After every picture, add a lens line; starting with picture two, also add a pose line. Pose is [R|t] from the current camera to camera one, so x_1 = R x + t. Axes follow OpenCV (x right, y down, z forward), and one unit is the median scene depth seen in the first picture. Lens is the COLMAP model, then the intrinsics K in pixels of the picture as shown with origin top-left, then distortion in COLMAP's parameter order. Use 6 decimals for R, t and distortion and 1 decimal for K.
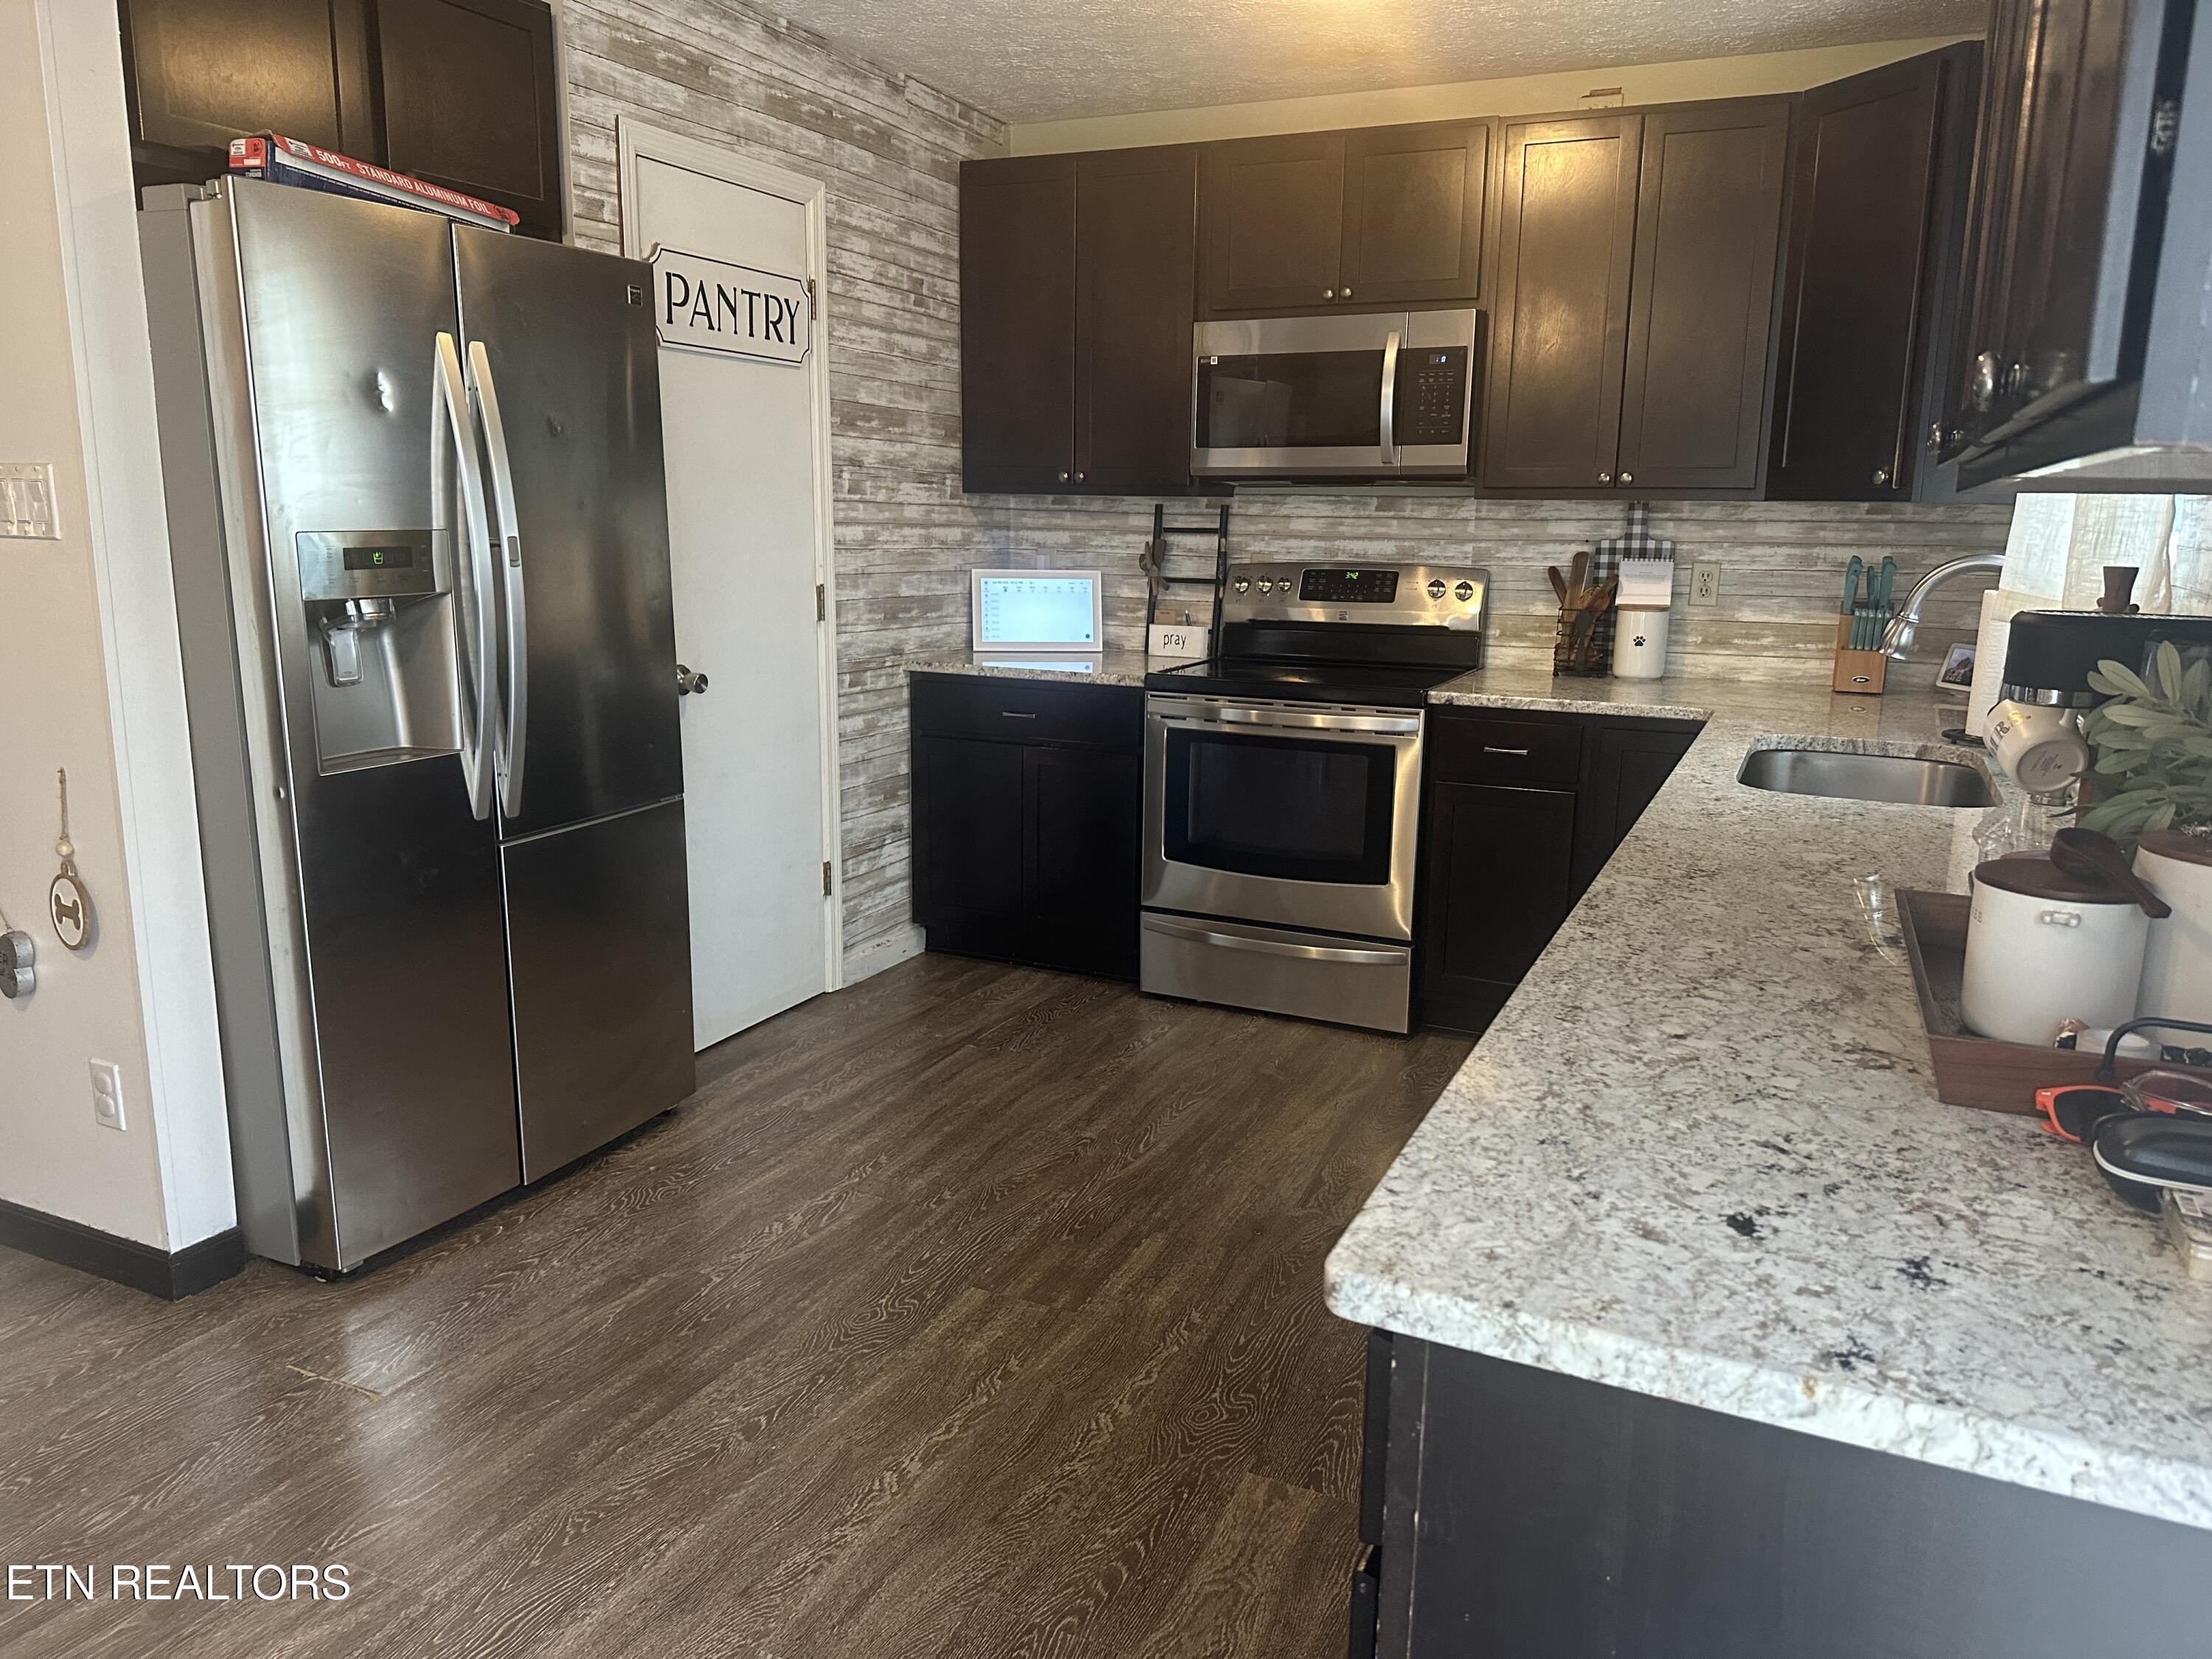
lens RADIAL K [[1556.3, 0, 1099.1], [0, 1556.3, 838.7], [0, 0, 1]] dist [0.002479, -0.010465]
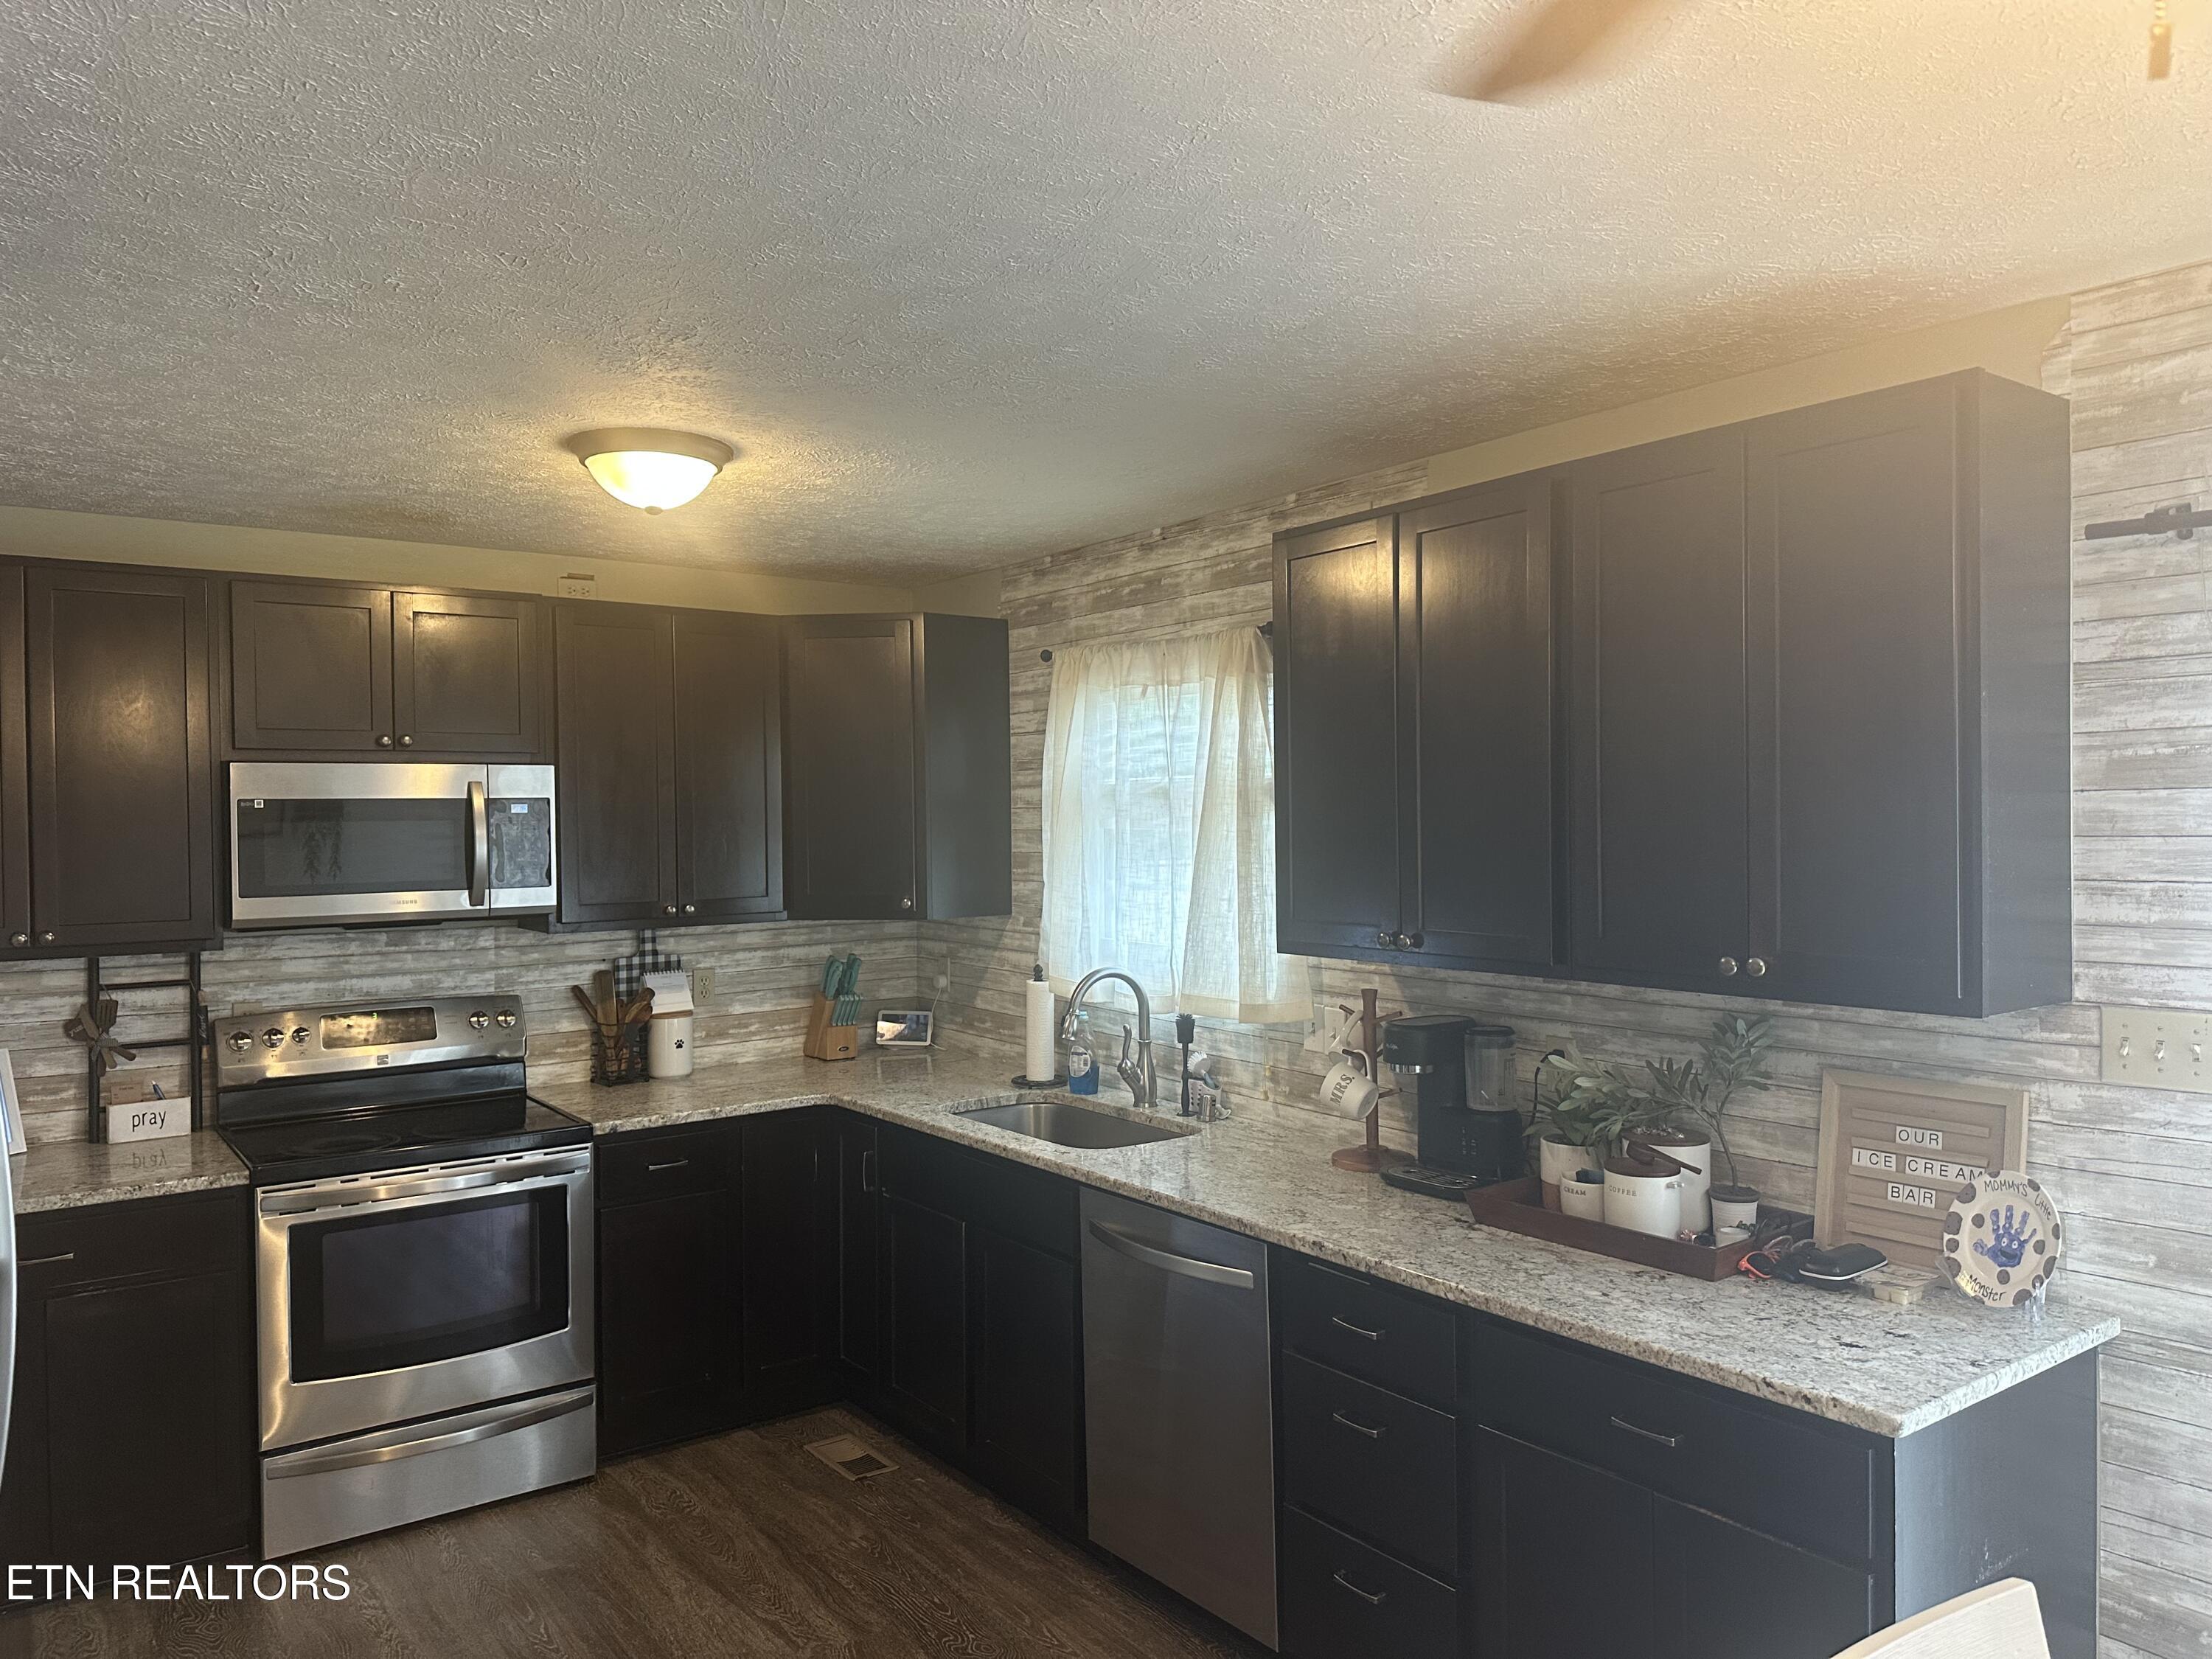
lens RADIAL K [[1556.3, 0, 1100.3], [0, 1556.3, 827.4], [0, 0, 1]] dist [0.002479, -0.010465]
pose [[0.465979, -0.025667, 0.884423, -0.506064], [0.200753, 0.976577, -0.077430, -0.130052], [-0.861720, 0.213631, 0.460217, 0.175647]]
